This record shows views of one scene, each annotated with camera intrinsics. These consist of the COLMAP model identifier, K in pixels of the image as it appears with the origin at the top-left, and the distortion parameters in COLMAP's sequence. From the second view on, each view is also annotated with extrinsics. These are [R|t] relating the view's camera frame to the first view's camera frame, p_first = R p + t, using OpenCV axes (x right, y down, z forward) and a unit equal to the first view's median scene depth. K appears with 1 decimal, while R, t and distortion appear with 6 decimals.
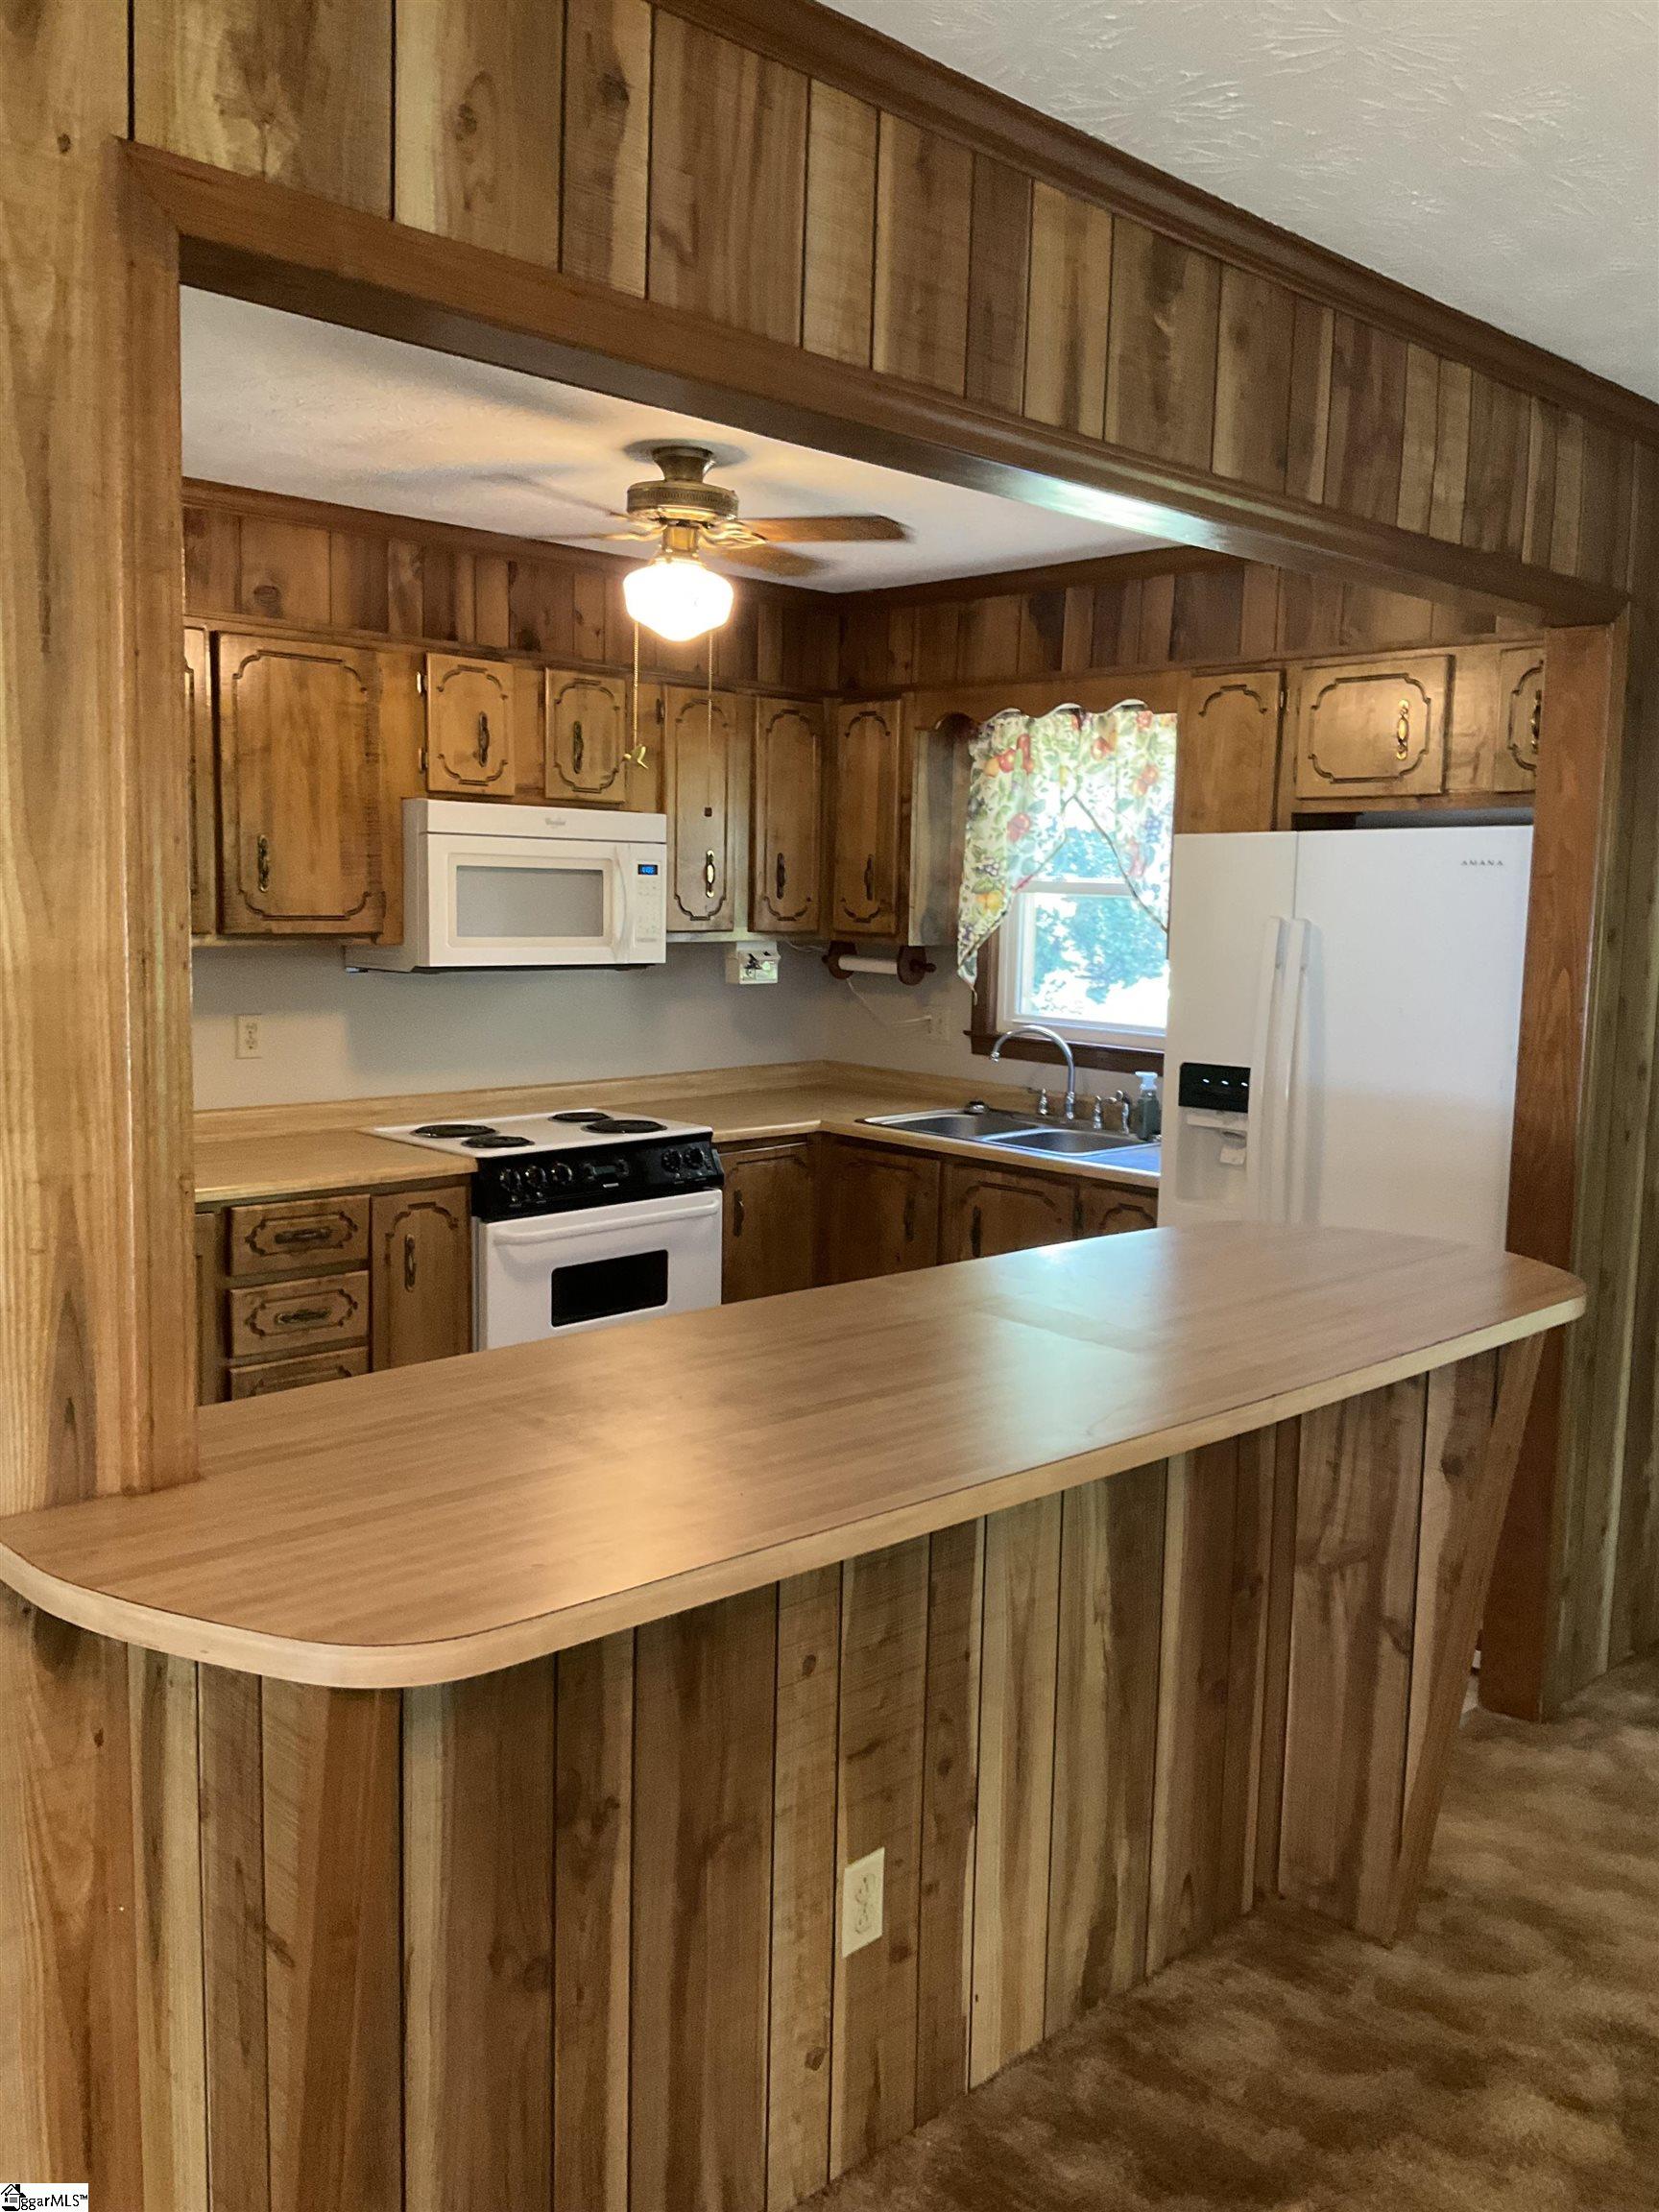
lens RADIAL K [[1804.8, 0, 832.9], [0, 1804.8, 1102.6], [0, 0, 1]] dist [0.116261, -0.250455]
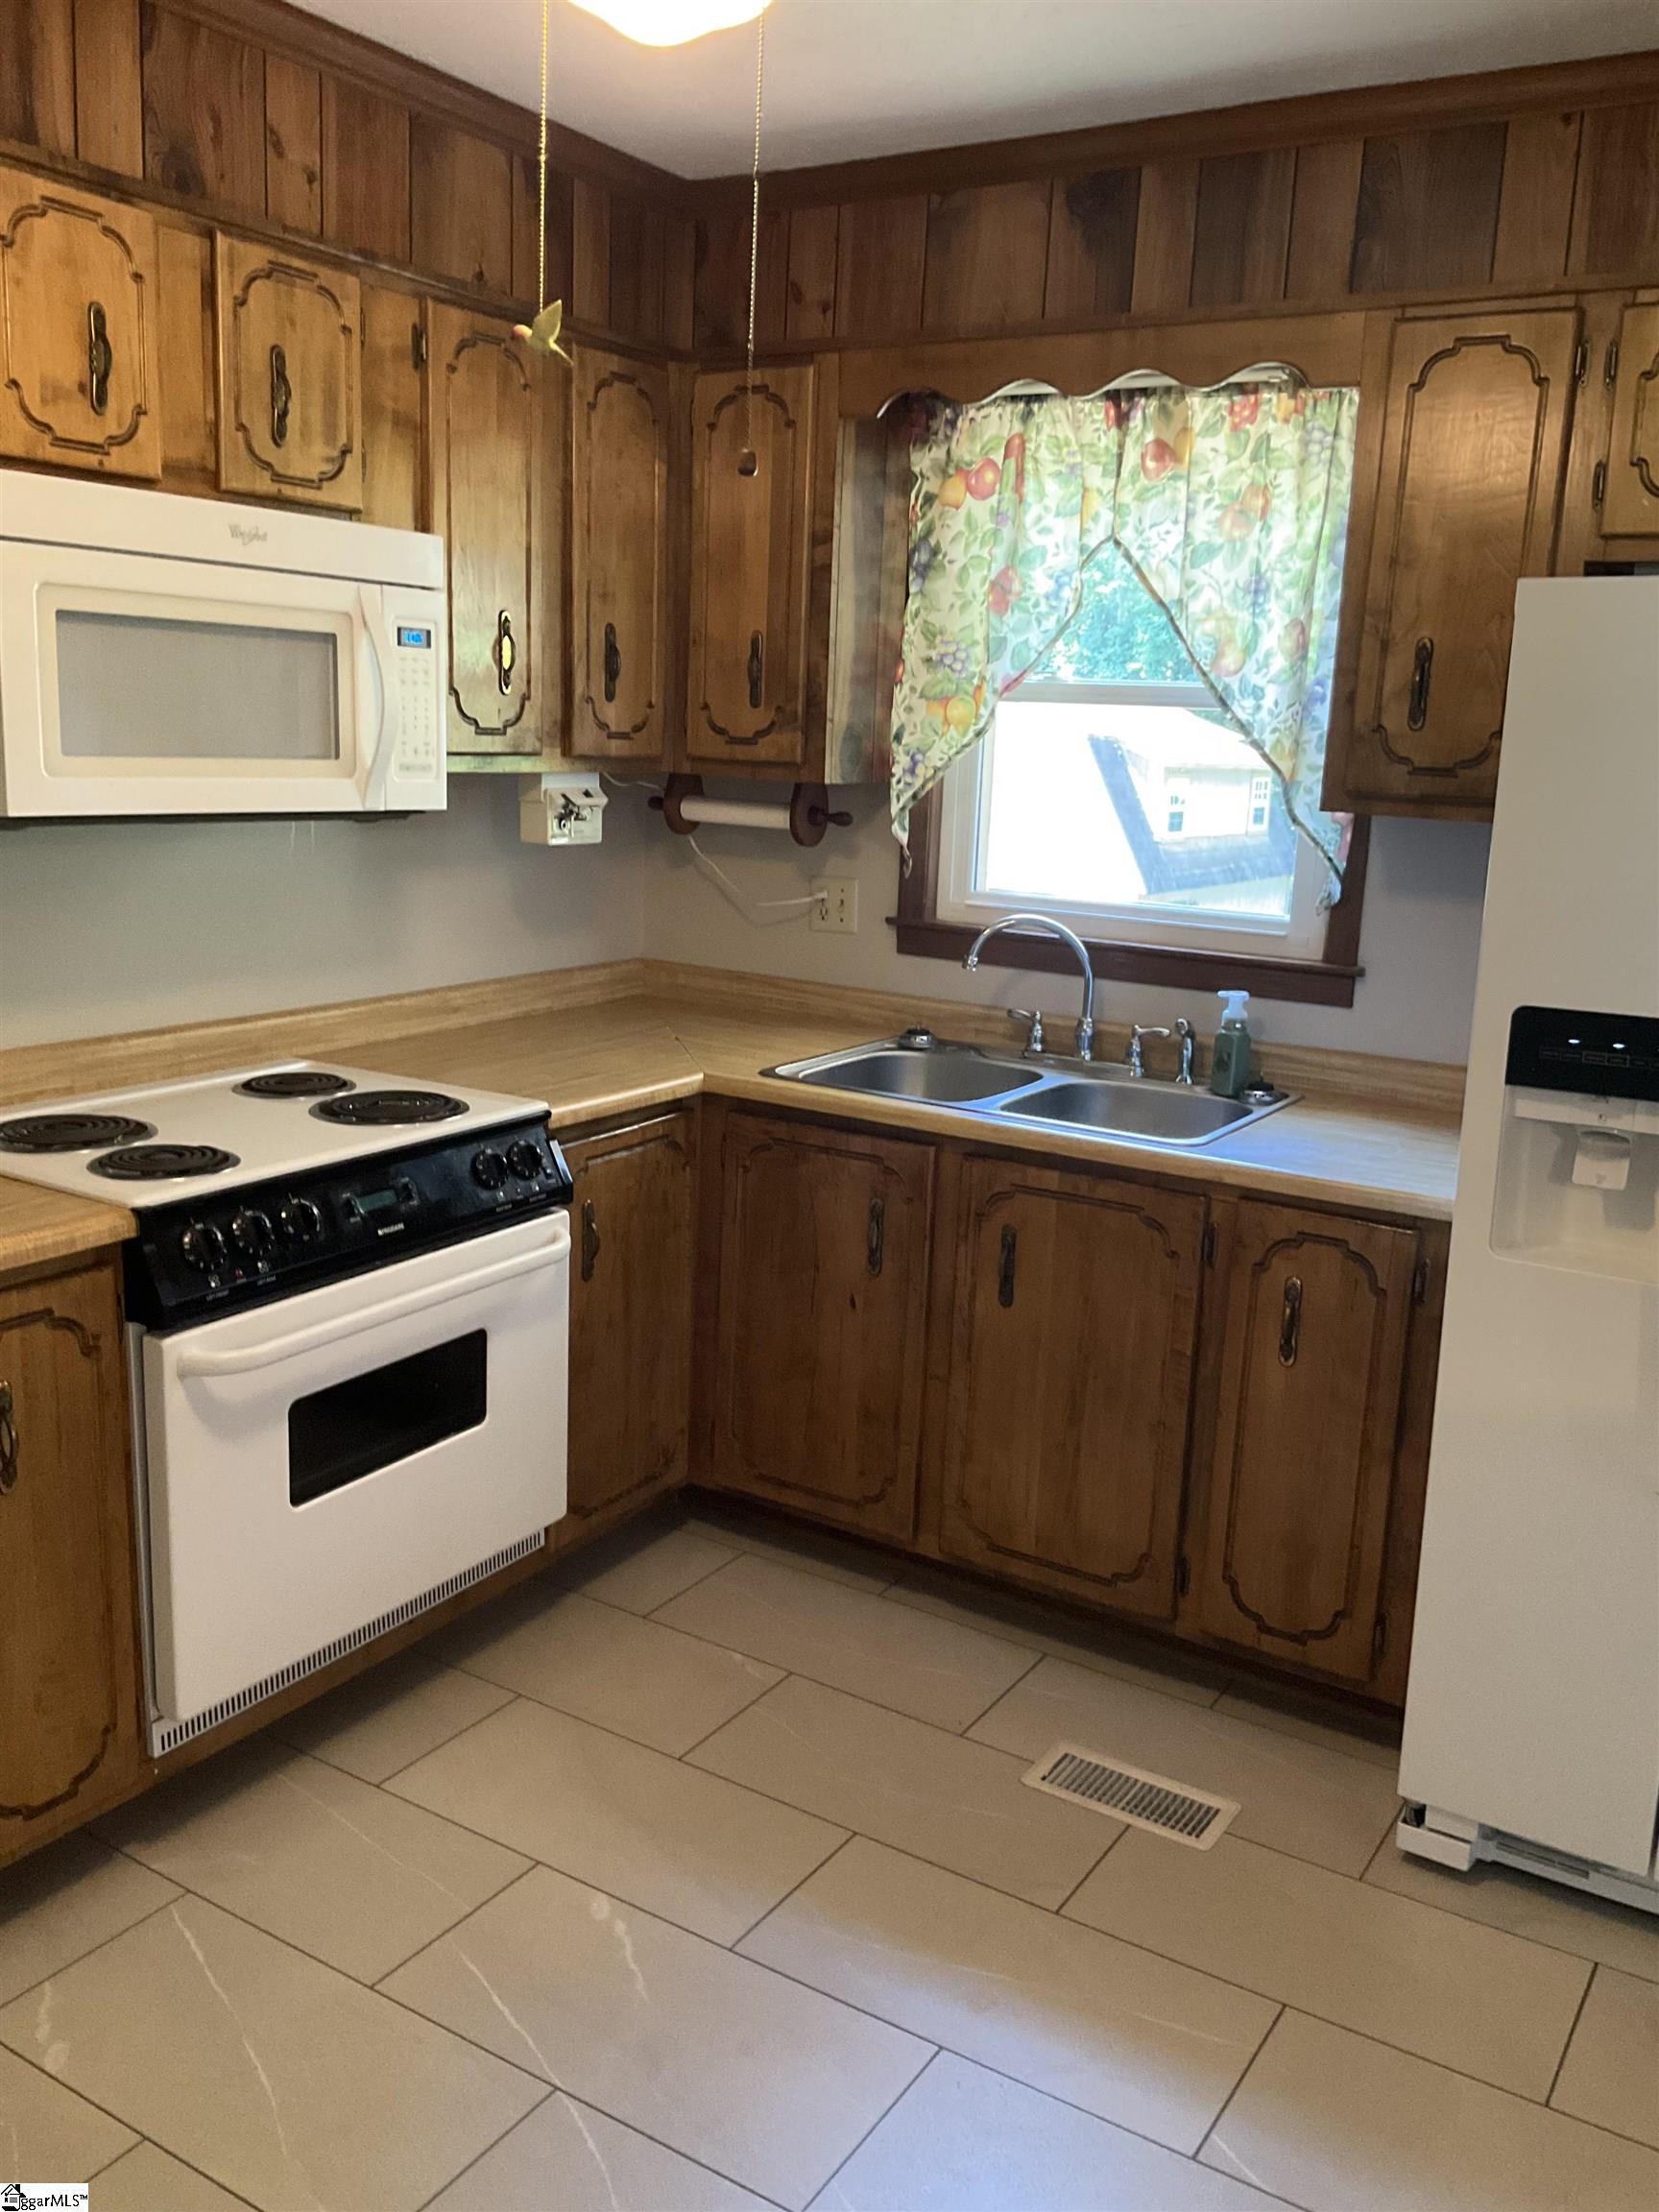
lens RADIAL K [[1804.8, 0, 832.9], [0, 1804.8, 1102.6], [0, 0, 1]] dist [0.116261, -0.250455]
pose [[0.971305, -0.032178, 0.235652, -0.110932], [0.010820, 0.995758, 0.091373, -0.036596], [-0.237592, -0.086202, 0.967532, 0.411841]]
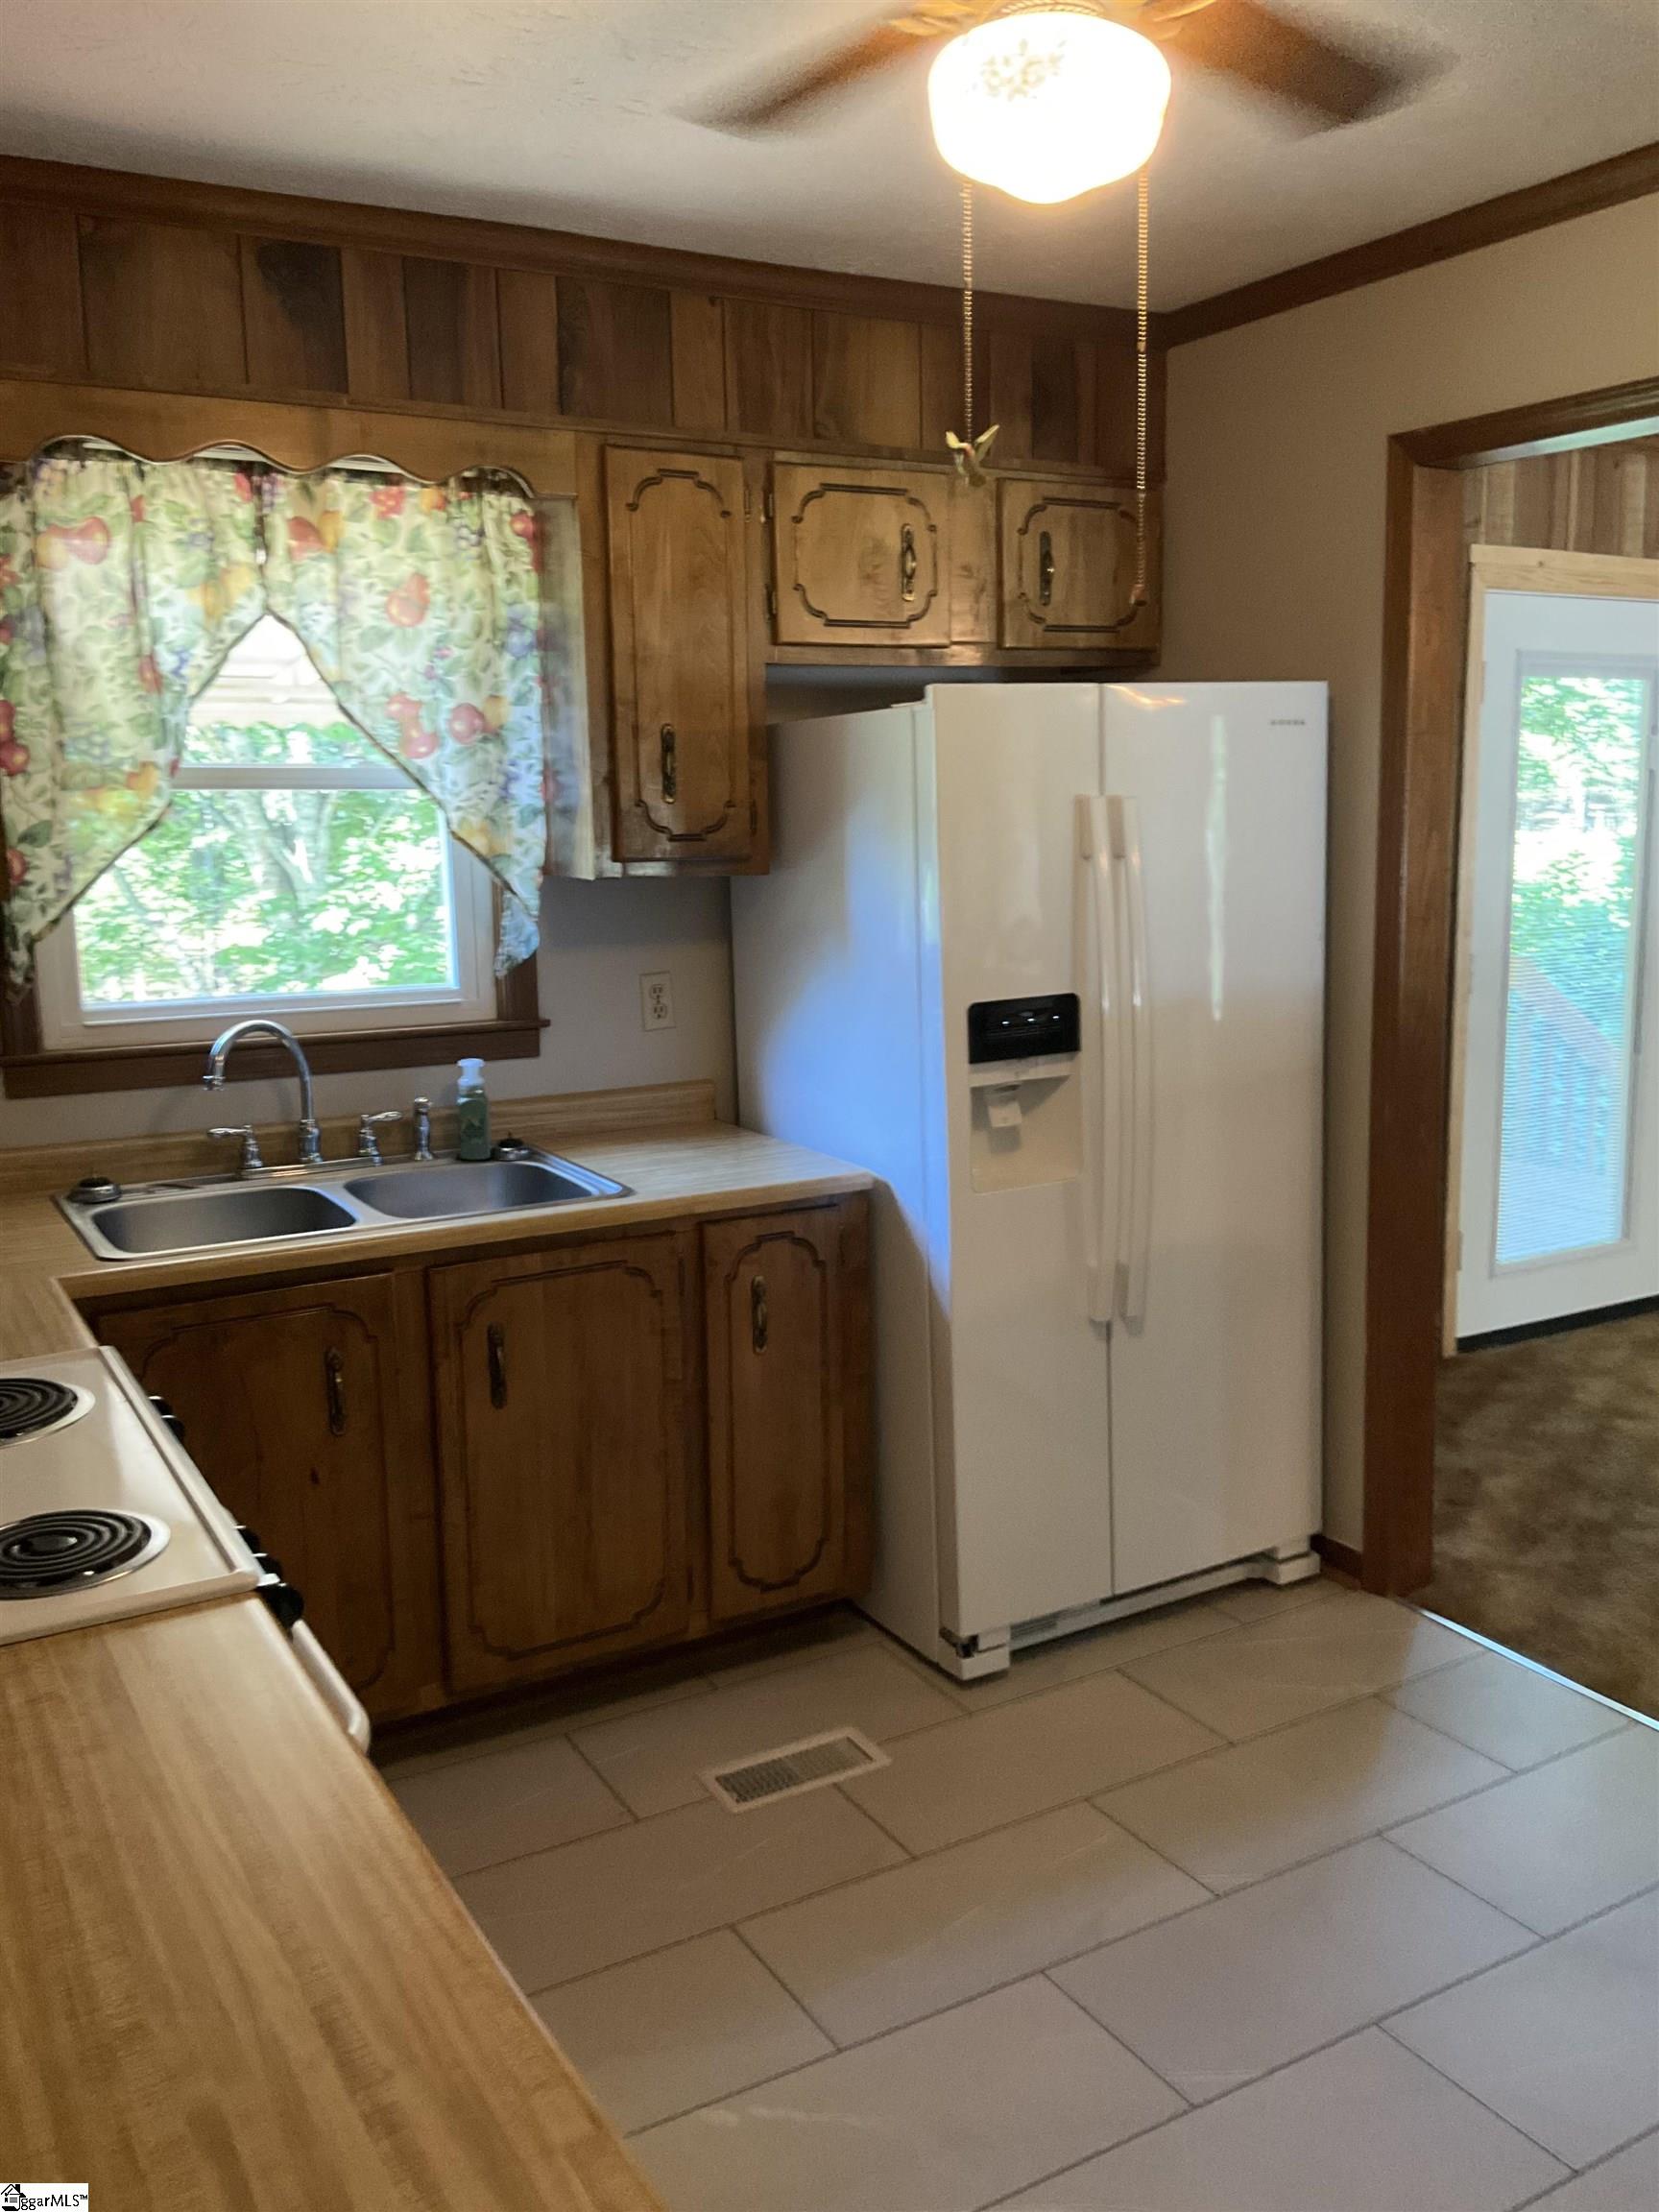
lens RADIAL K [[1804.8, 0, 832.9], [0, 1804.8, 1102.6], [0, 0, 1]] dist [0.116261, -0.250455]
pose [[0.247225, -0.186273, 0.950885, -0.411955], [0.140726, 0.977845, 0.154967, -0.082791], [-0.958685, 0.095503, 0.267961, 0.690744]]
